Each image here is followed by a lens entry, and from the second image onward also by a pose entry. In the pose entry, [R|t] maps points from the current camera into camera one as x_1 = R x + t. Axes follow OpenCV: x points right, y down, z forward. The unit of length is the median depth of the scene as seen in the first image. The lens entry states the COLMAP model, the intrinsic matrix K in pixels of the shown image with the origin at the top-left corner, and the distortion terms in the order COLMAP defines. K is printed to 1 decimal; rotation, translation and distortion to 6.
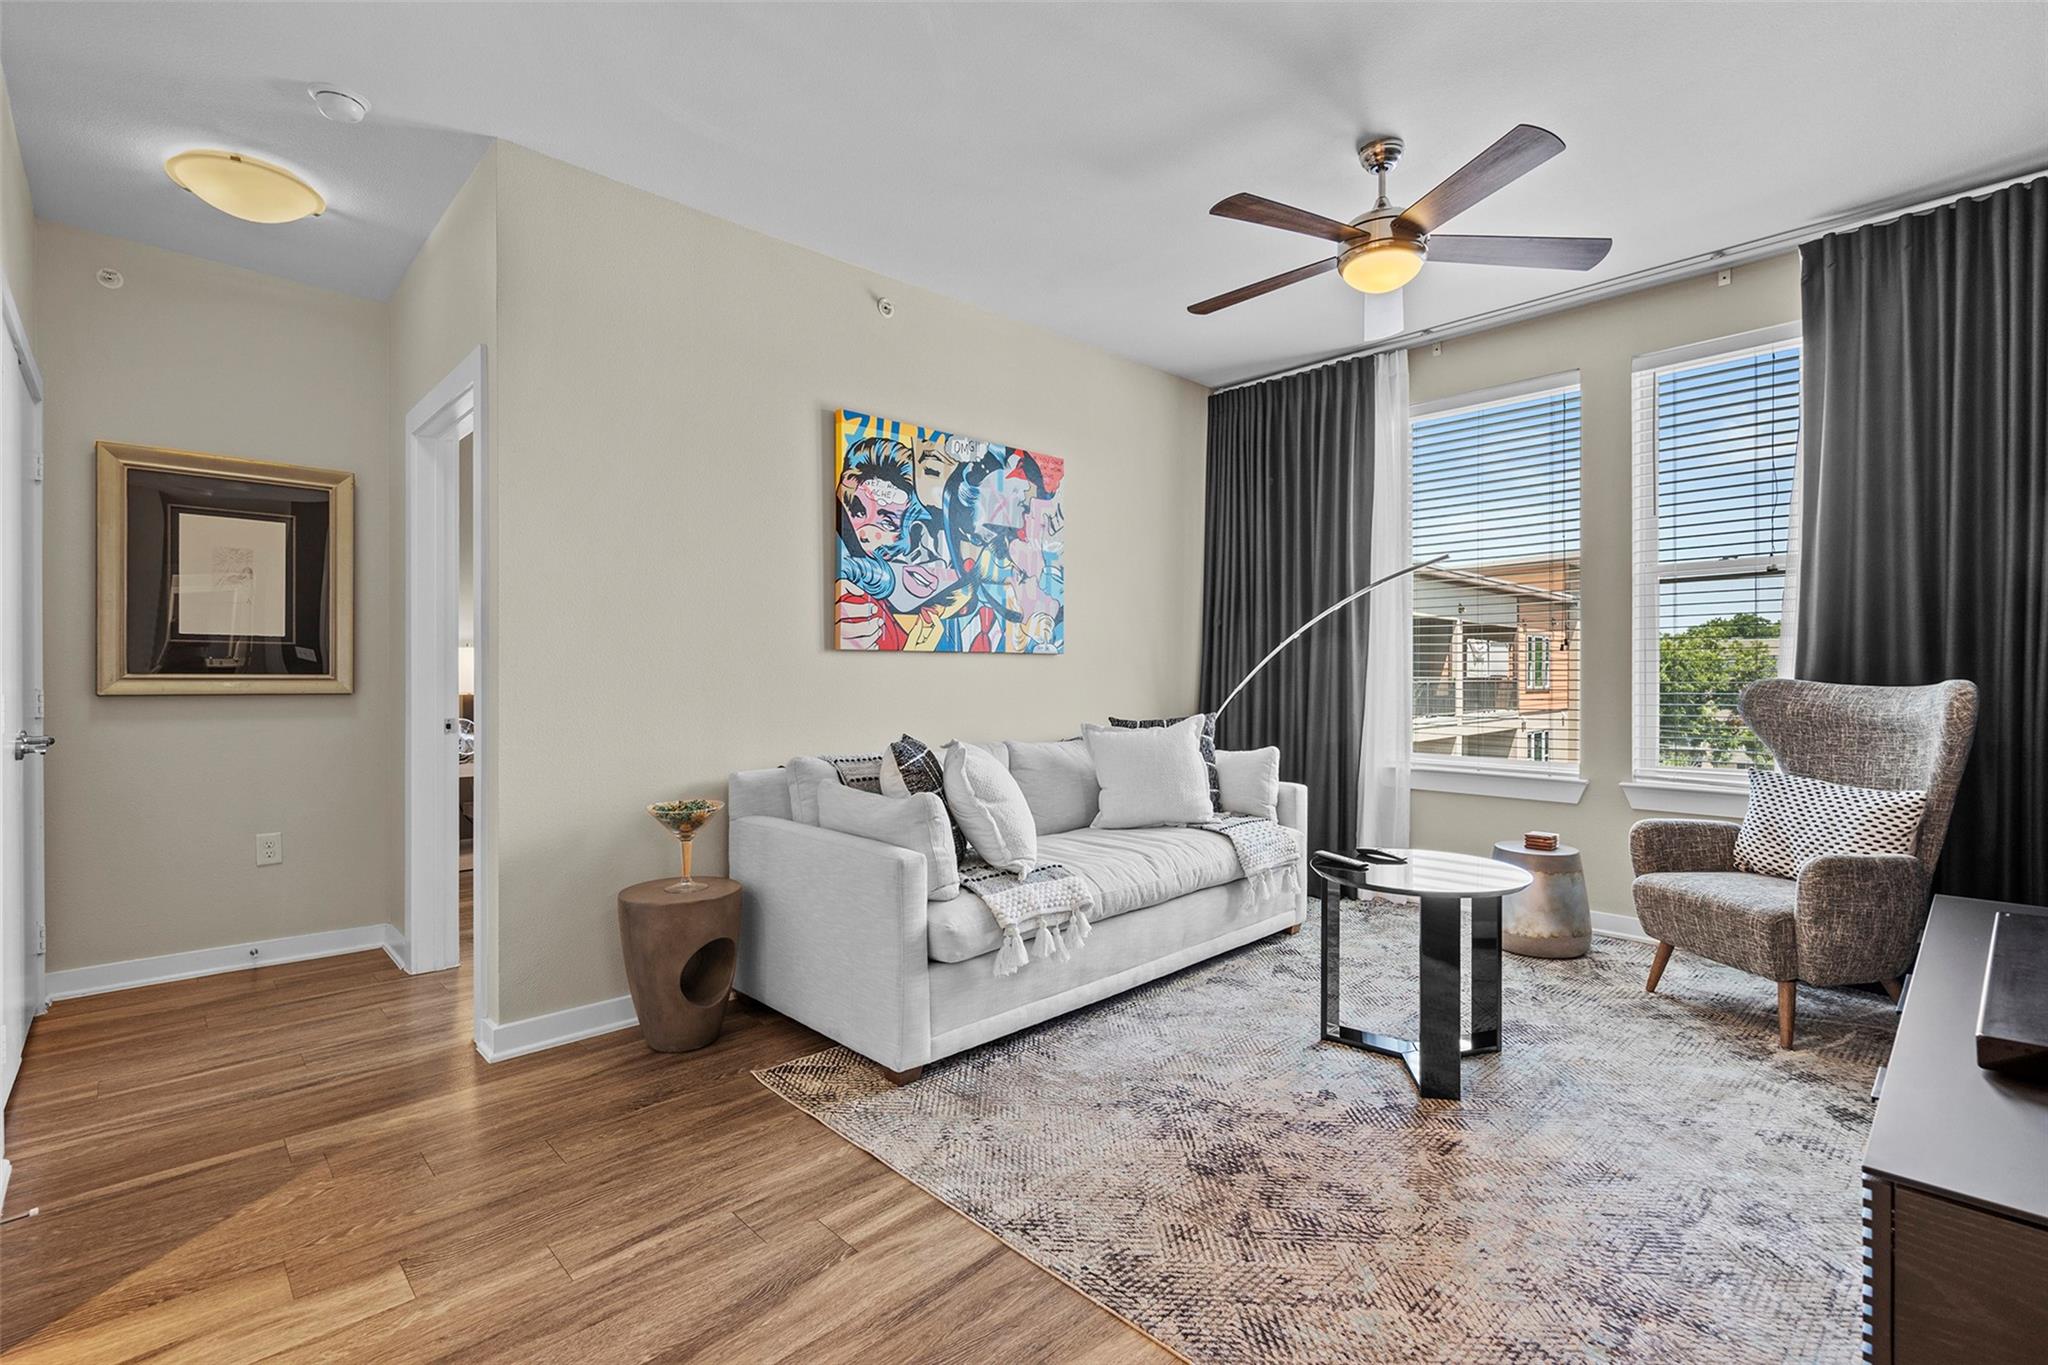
lens RADIAL K [[933.2, 0, 1024.9], [0, 933.2, 684.7], [0, 0, 1]] dist [-0.013770, -0.000056]
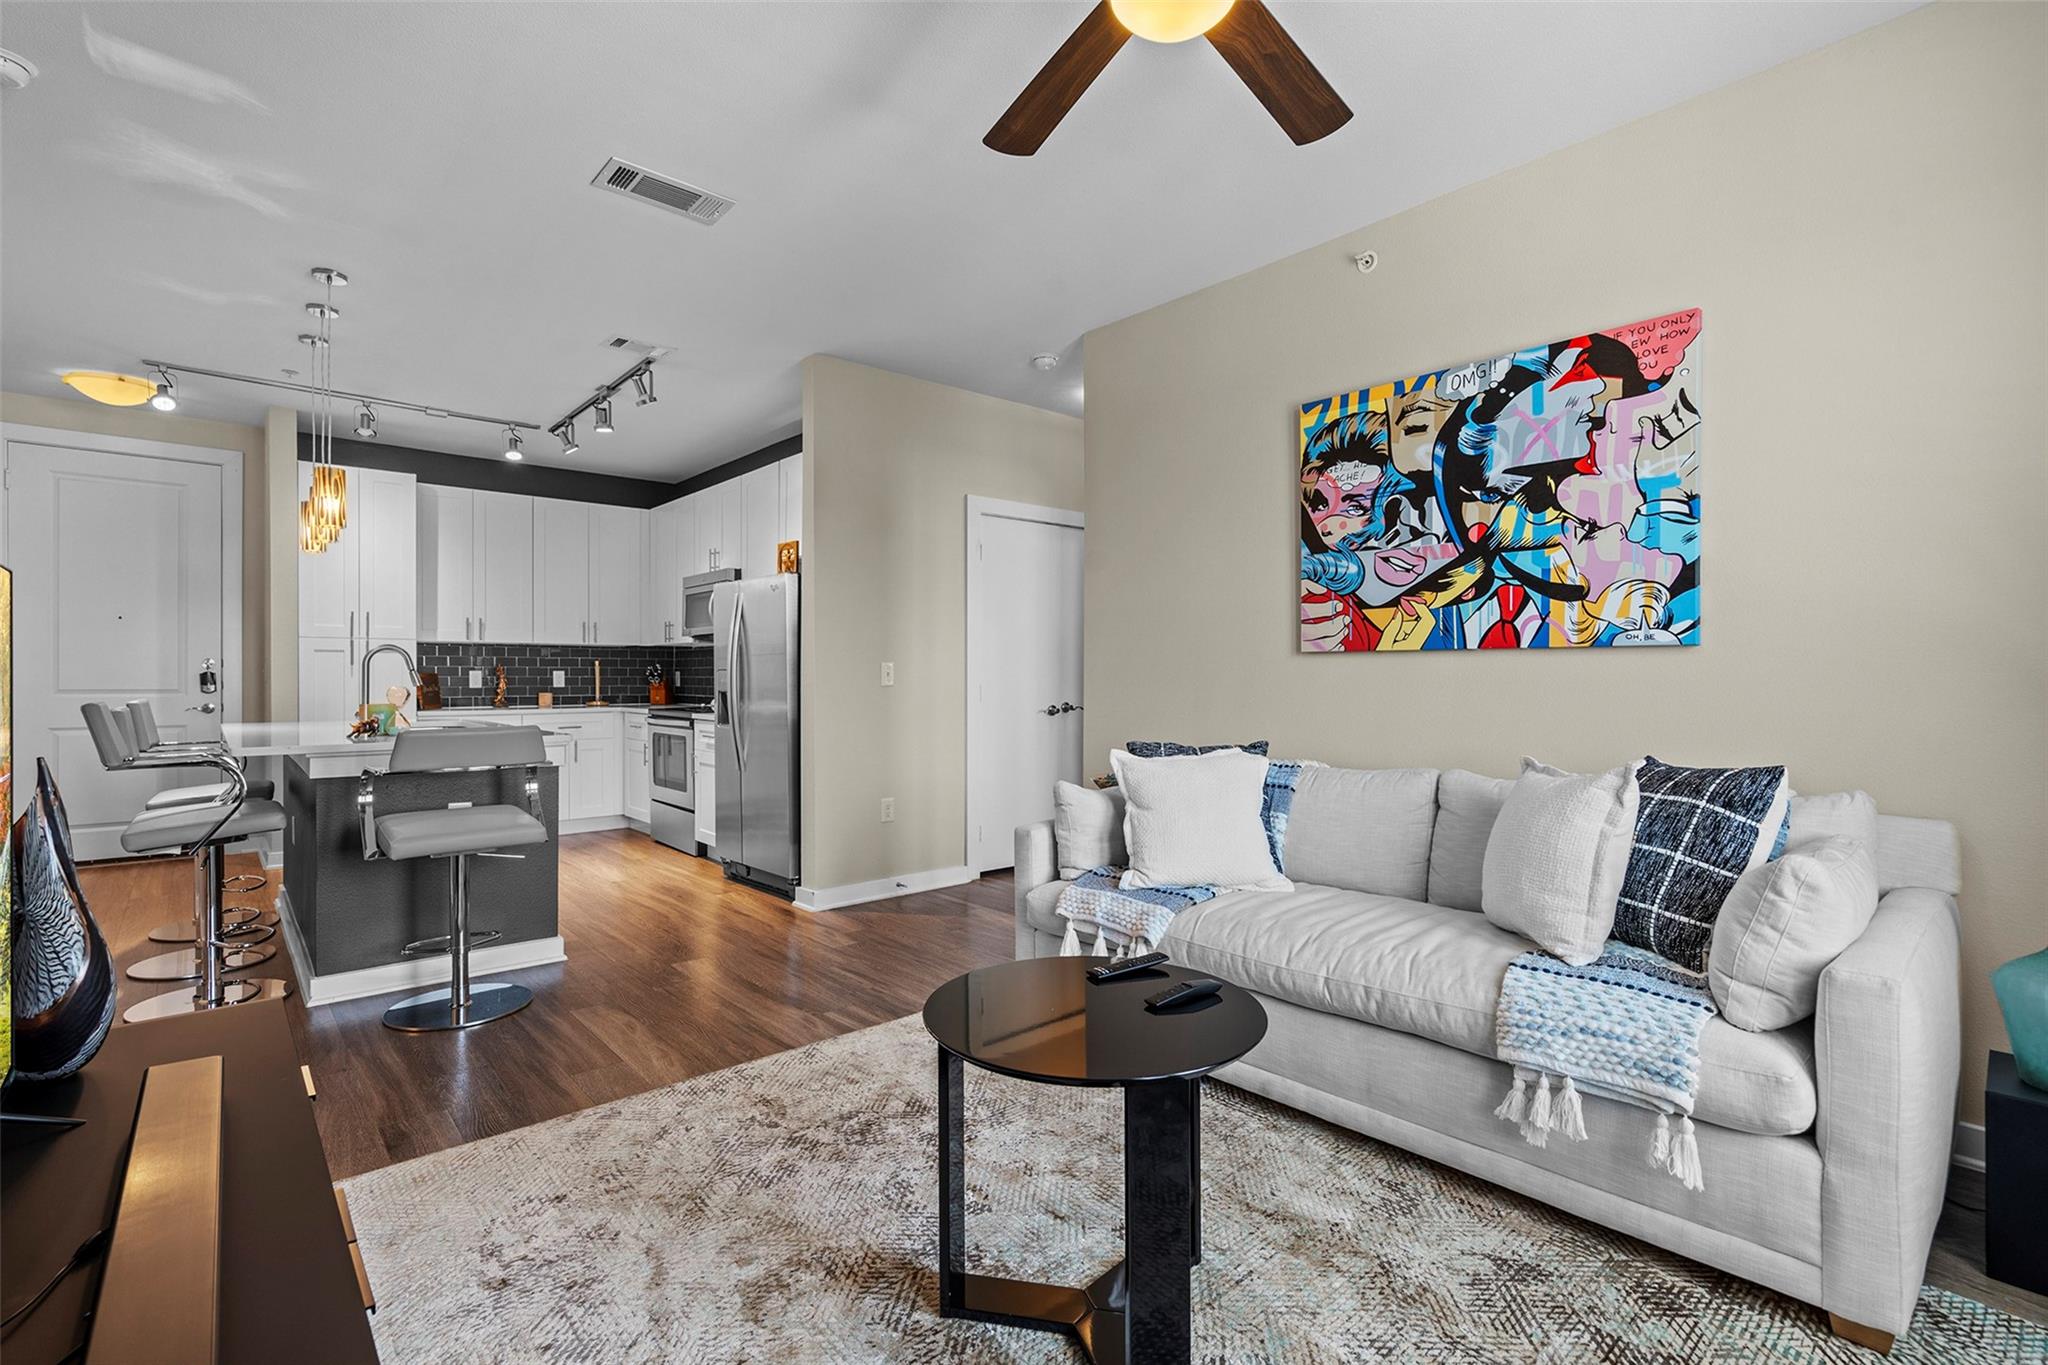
lens RADIAL K [[933.2, 0, 1026.5], [0, 933.2, 677.2], [0, 0, 1]] dist [-0.013770, -0.000056]
pose [[-0.041945, 0.017338, -0.998969, 0.733226], [0.001417, 0.999849, 0.017294, -0.026633], [0.999119, -0.000691, -0.041964, 0.699873]]
